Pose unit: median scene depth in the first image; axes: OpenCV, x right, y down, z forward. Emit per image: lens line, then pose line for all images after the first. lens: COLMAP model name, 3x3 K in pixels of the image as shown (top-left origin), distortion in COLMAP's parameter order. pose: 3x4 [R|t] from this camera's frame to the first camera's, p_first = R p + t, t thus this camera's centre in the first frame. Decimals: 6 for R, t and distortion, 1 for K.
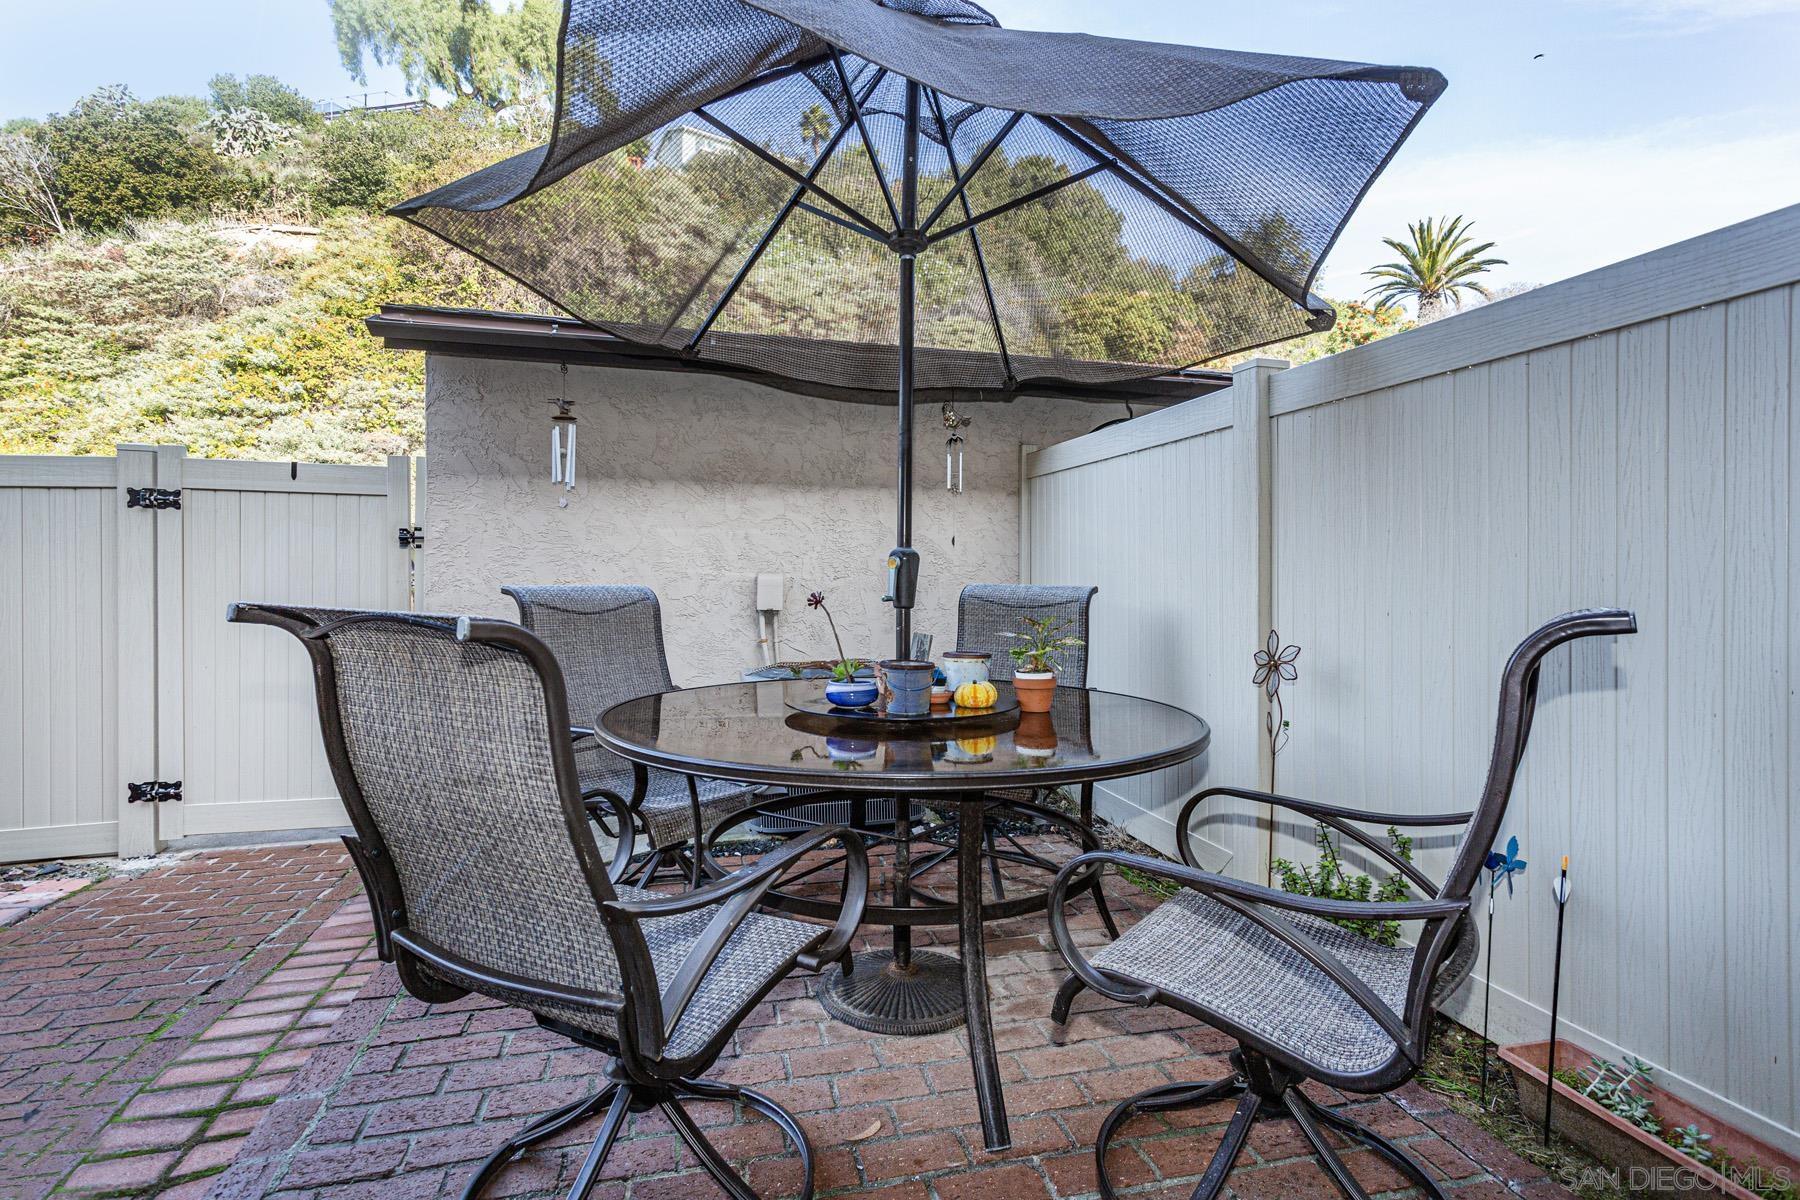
lens RADIAL K [[878.3, 0, 908.9], [0, 878.3, 591.5], [0, 0, 1]] dist [-0.002638, 0.002989]
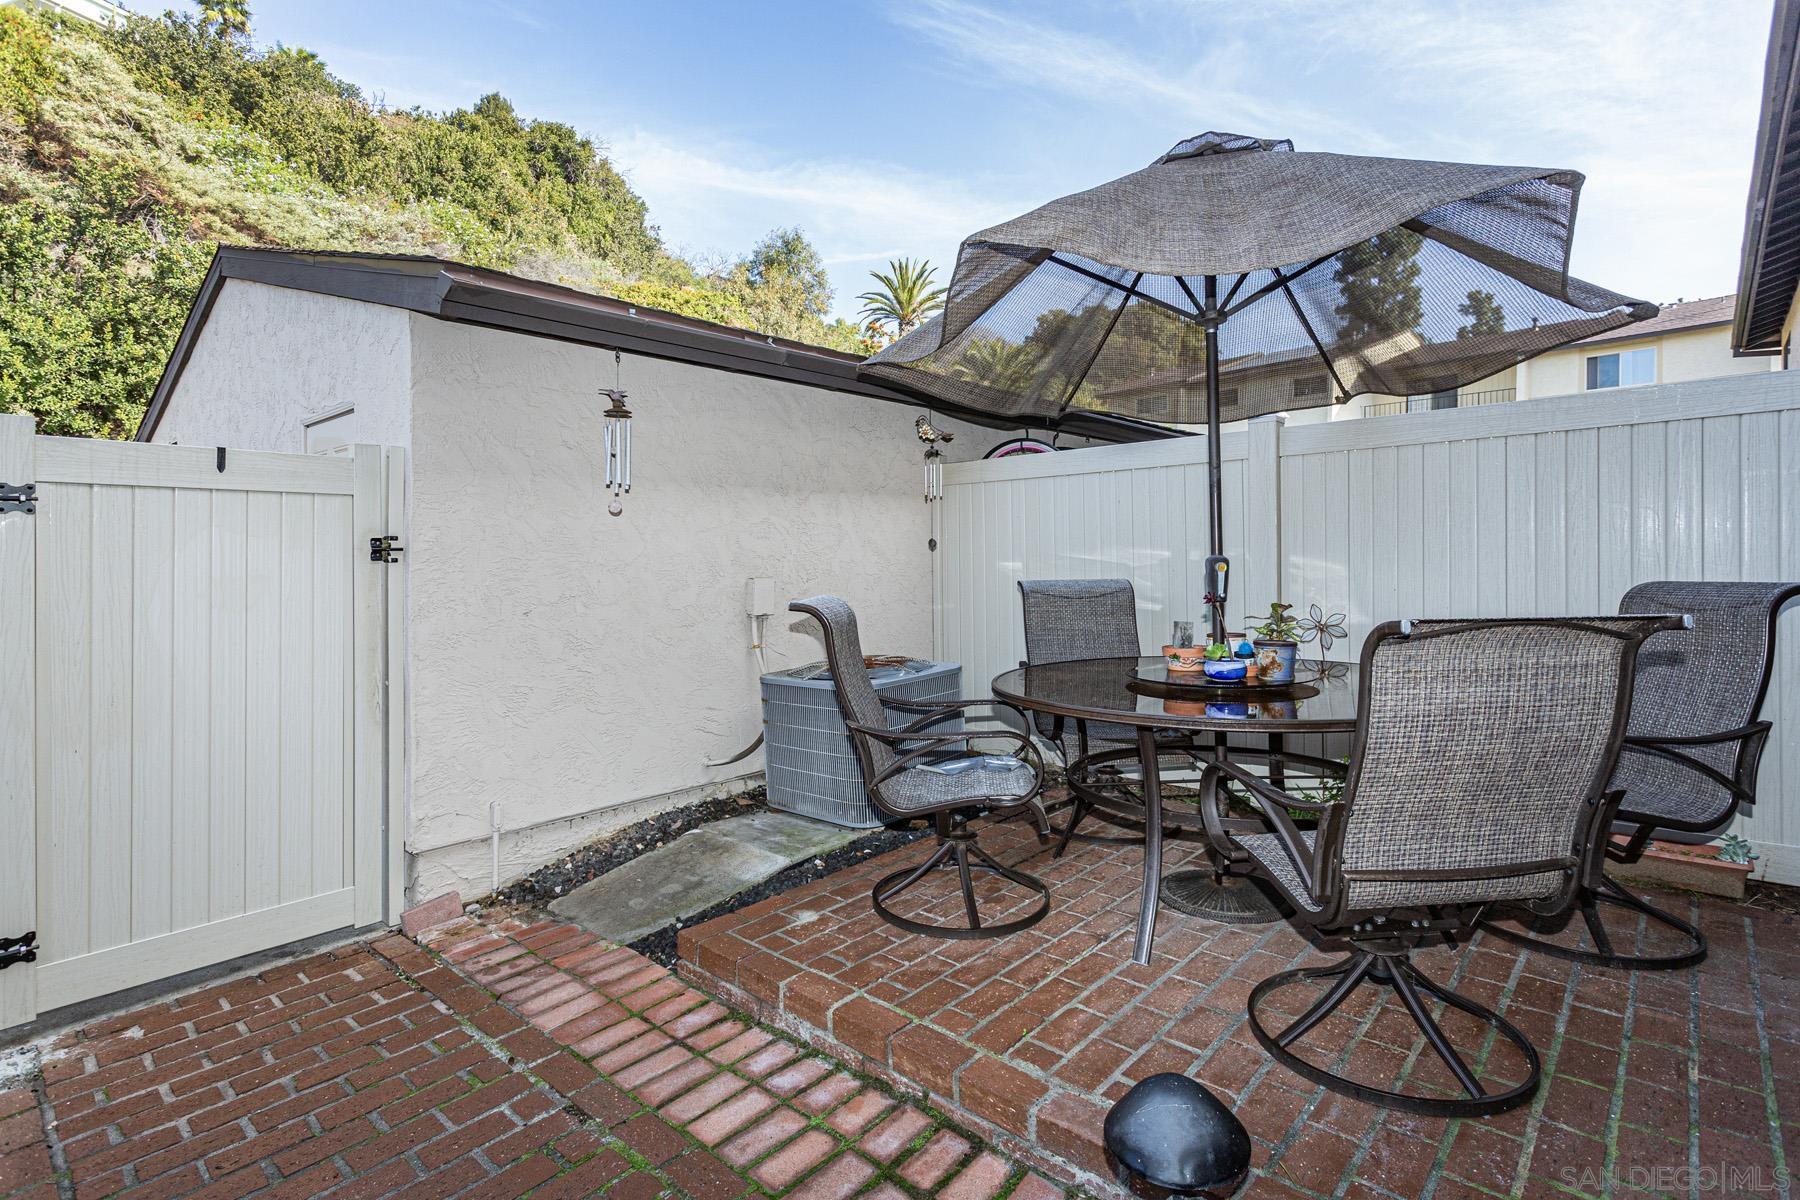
lens RADIAL K [[878.3, 0, 897.8], [0, 878.3, 577.8], [0, 0, 1]] dist [-0.002638, 0.002989]
pose [[0.833973, -0.036883, 0.550571, -0.572996], [0.037670, 0.999241, 0.009879, -0.024454], [-0.550518, 0.012501, 0.834730, 0.090041]]
